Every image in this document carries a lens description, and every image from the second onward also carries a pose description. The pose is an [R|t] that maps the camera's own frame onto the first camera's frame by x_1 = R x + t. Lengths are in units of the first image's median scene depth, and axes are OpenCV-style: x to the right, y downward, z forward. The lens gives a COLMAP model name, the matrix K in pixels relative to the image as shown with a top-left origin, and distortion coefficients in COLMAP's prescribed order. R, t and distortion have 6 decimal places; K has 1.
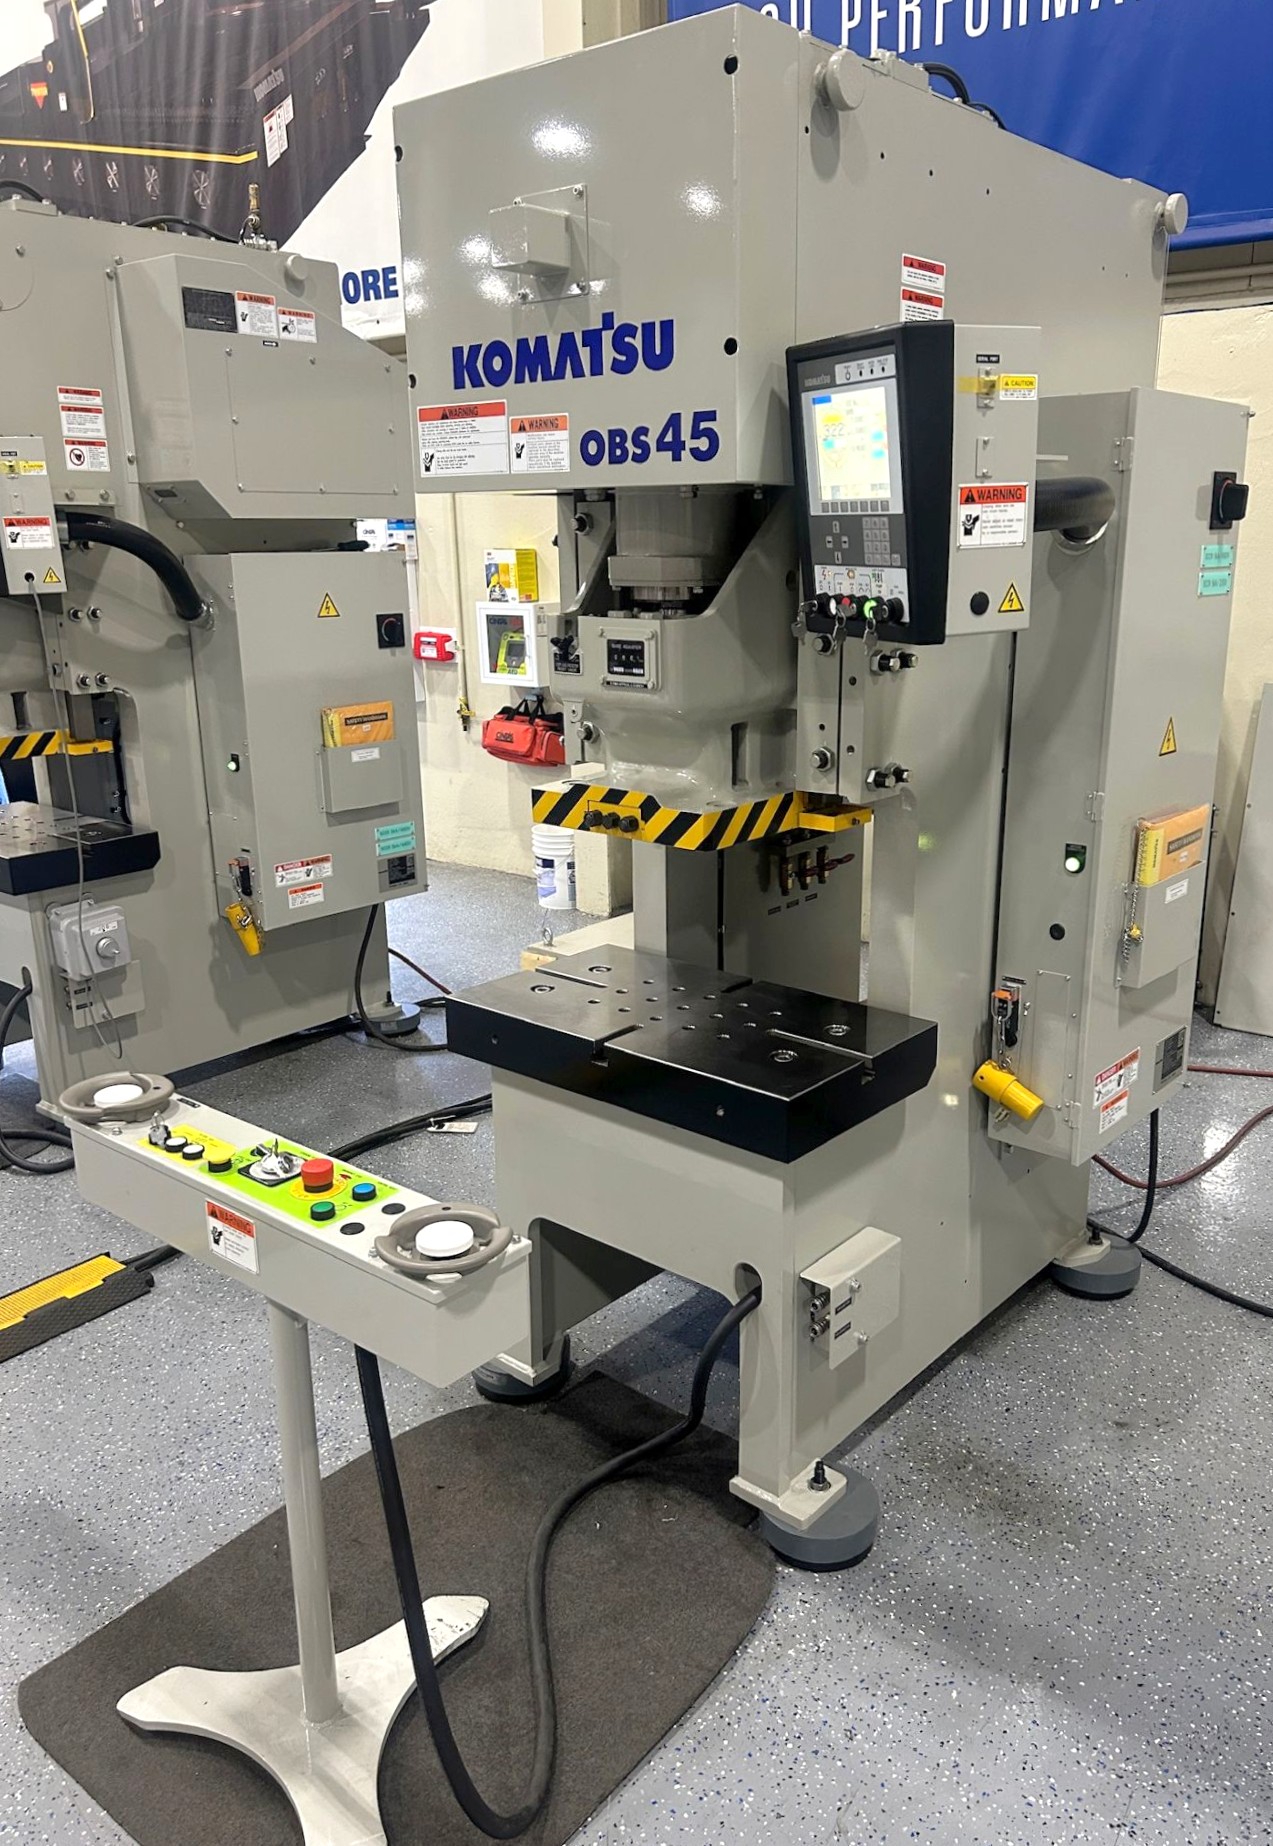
lens RADIAL K [[1422.7, 0, 696.6], [0, 1422.7, 918.1], [0, 0, 1]] dist [0.031542, -0.042101]
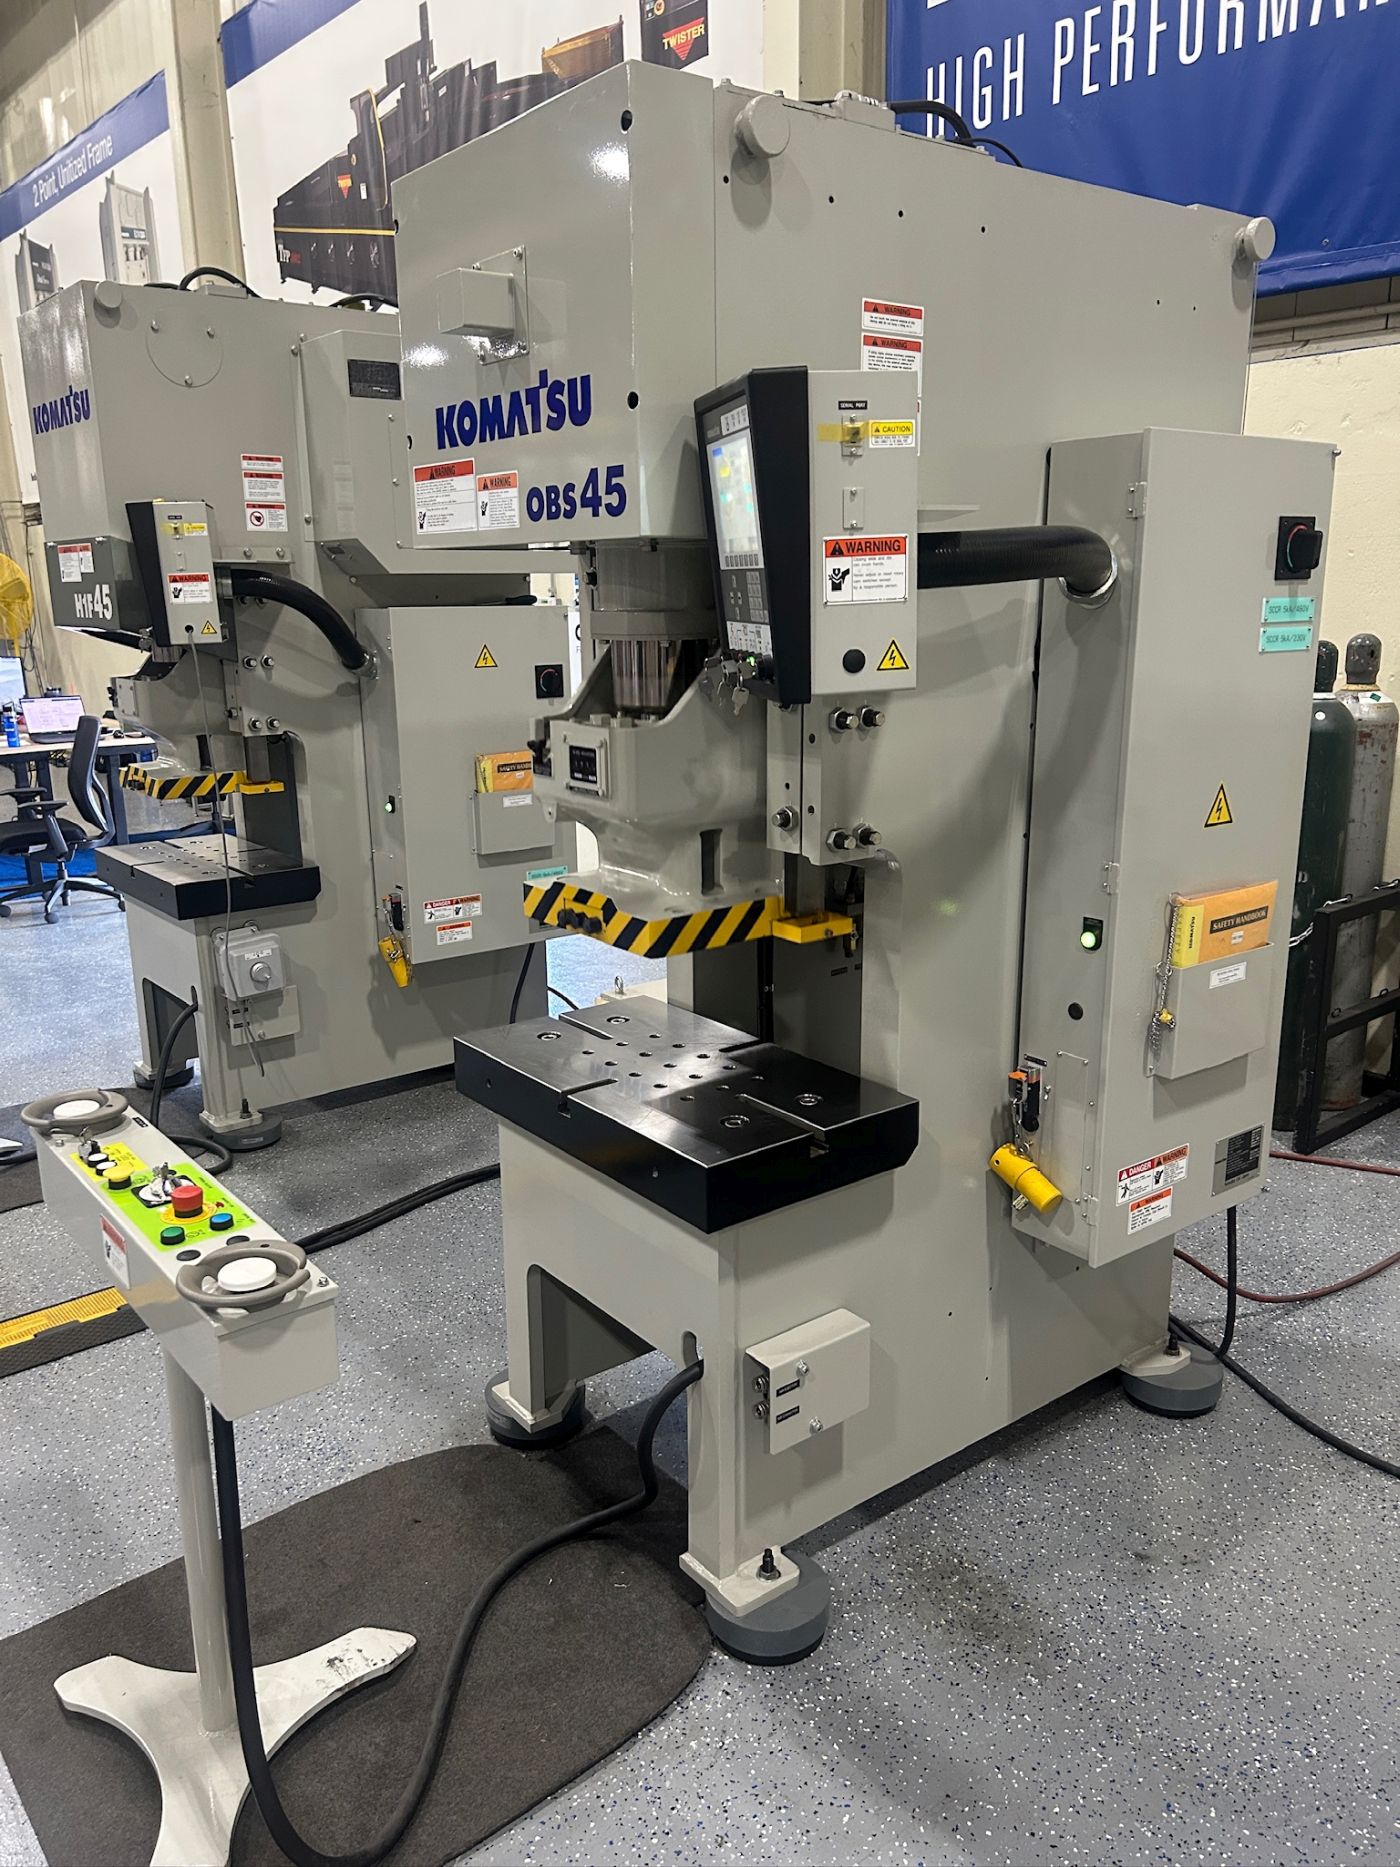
lens RADIAL K [[1416.4, 0, 700.0], [0, 1416.4, 933.5], [0, 0, 1]] dist [0.056066, -0.075111]
pose [[0.974298, 0.049460, -0.219767, 0.230646], [-0.054581, 0.998360, -0.017288, -0.012614], [0.218551, 0.028839, 0.975399, 0.042811]]
